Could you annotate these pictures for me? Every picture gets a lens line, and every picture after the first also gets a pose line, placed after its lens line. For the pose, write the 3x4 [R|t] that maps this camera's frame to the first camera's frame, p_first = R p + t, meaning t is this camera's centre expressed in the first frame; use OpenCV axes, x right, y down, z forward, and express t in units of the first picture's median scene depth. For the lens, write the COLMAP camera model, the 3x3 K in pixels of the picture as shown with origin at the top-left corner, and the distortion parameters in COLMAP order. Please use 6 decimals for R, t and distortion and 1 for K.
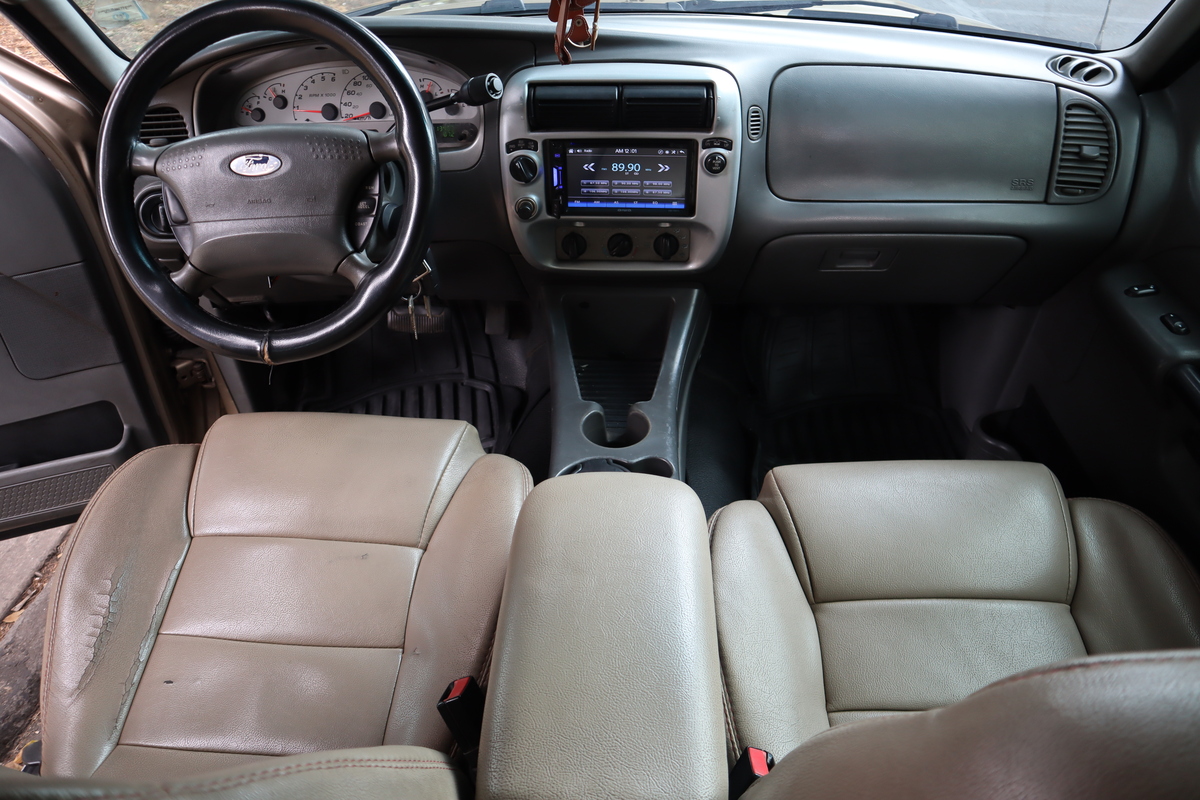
lens RADIAL K [[852.6, 0, 595.1], [0, 852.6, 399.9], [0, 0, 1]] dist [-0.109263, 0.062891]
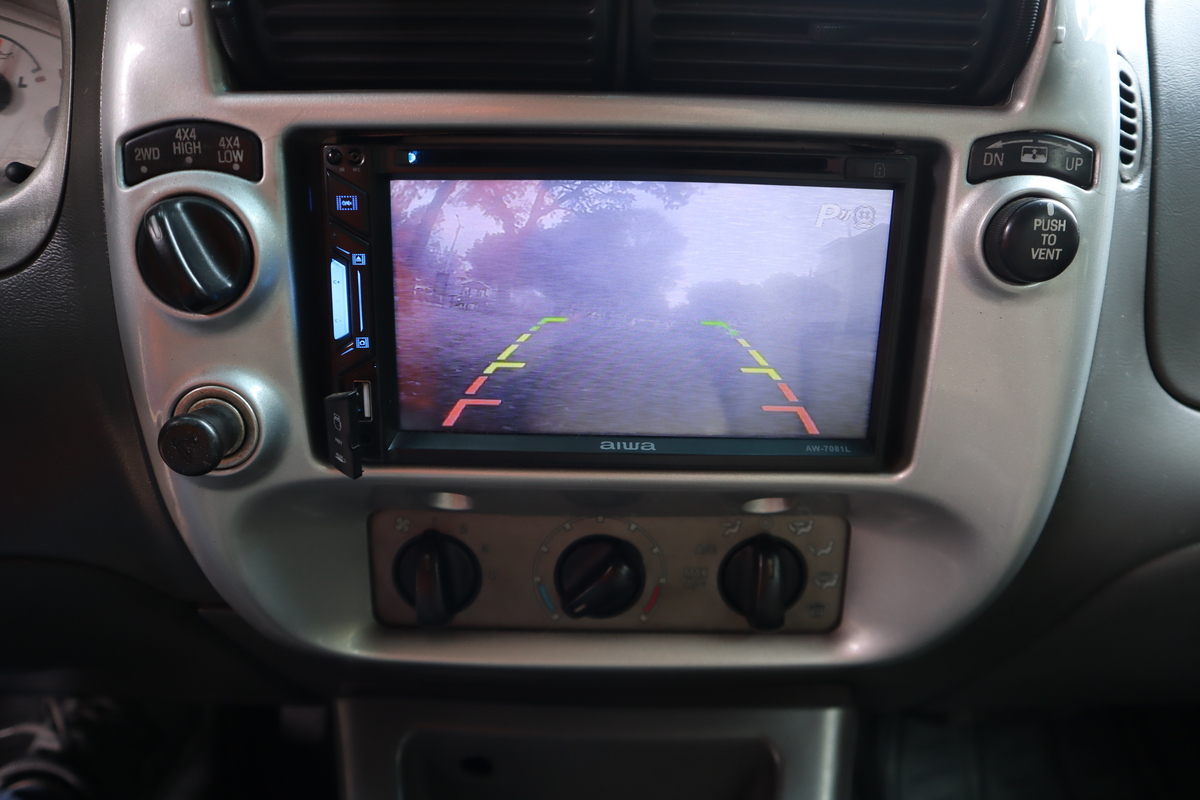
lens RADIAL K [[852.6, 0, 606.9], [0, 852.6, 392.7], [0, 0, 1]] dist [-0.109263, 0.062891]
pose [[0.996531, 0.017947, 0.081269, 0.008286], [0.009835, 0.944239, -0.329115, -0.158952], [-0.082644, 0.328772, 0.940786, 0.772490]]
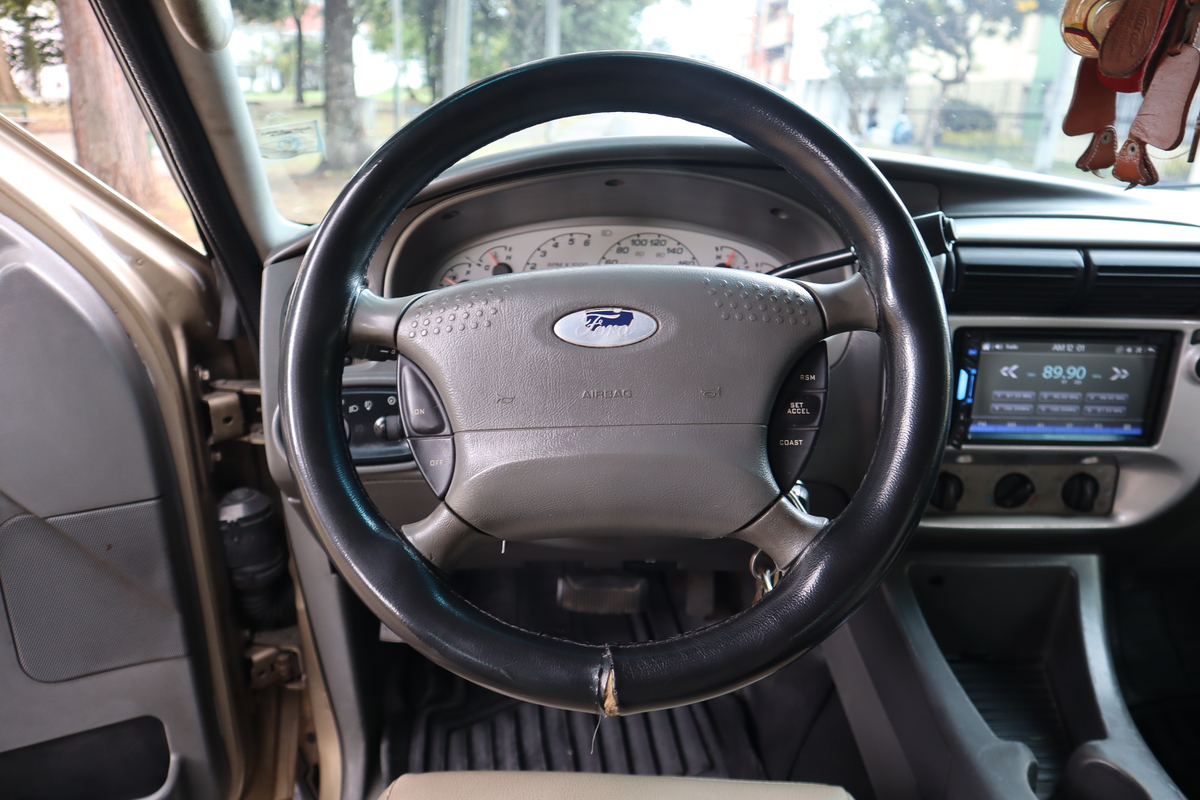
lens RADIAL K [[852.6, 0, 596.6], [0, 852.6, 390.7], [0, 0, 1]] dist [-0.109263, 0.062891]
pose [[0.999482, 0.015536, 0.028190, -0.342839], [-0.006351, 0.953767, -0.300479, -0.063385], [-0.031555, 0.300145, 0.953372, 0.392467]]
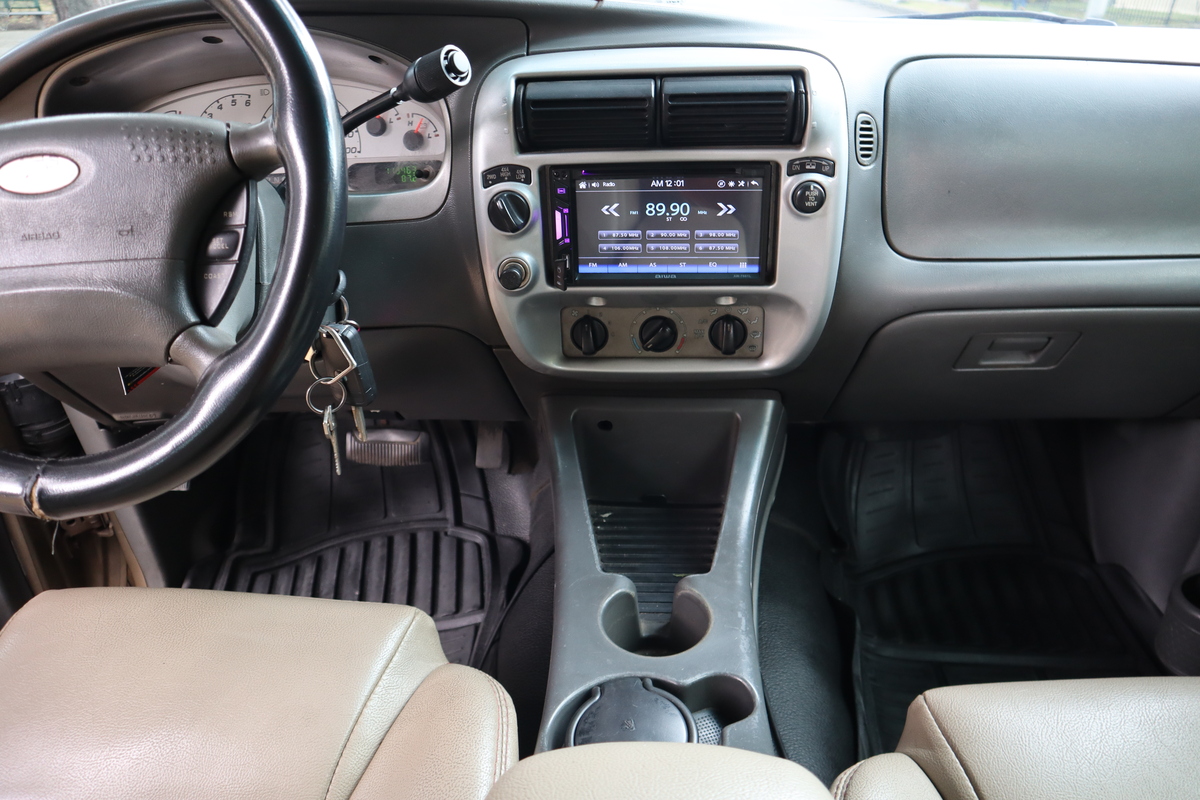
lens RADIAL K [[852.6, 0, 599.8], [0, 852.6, 393.6], [0, 0, 1]] dist [-0.109263, 0.062891]
pose [[0.999637, -0.005427, -0.026401, 0.000891], [0.001104, 0.986942, -0.161074, -0.030573], [0.026931, 0.160986, 0.986589, 0.375094]]
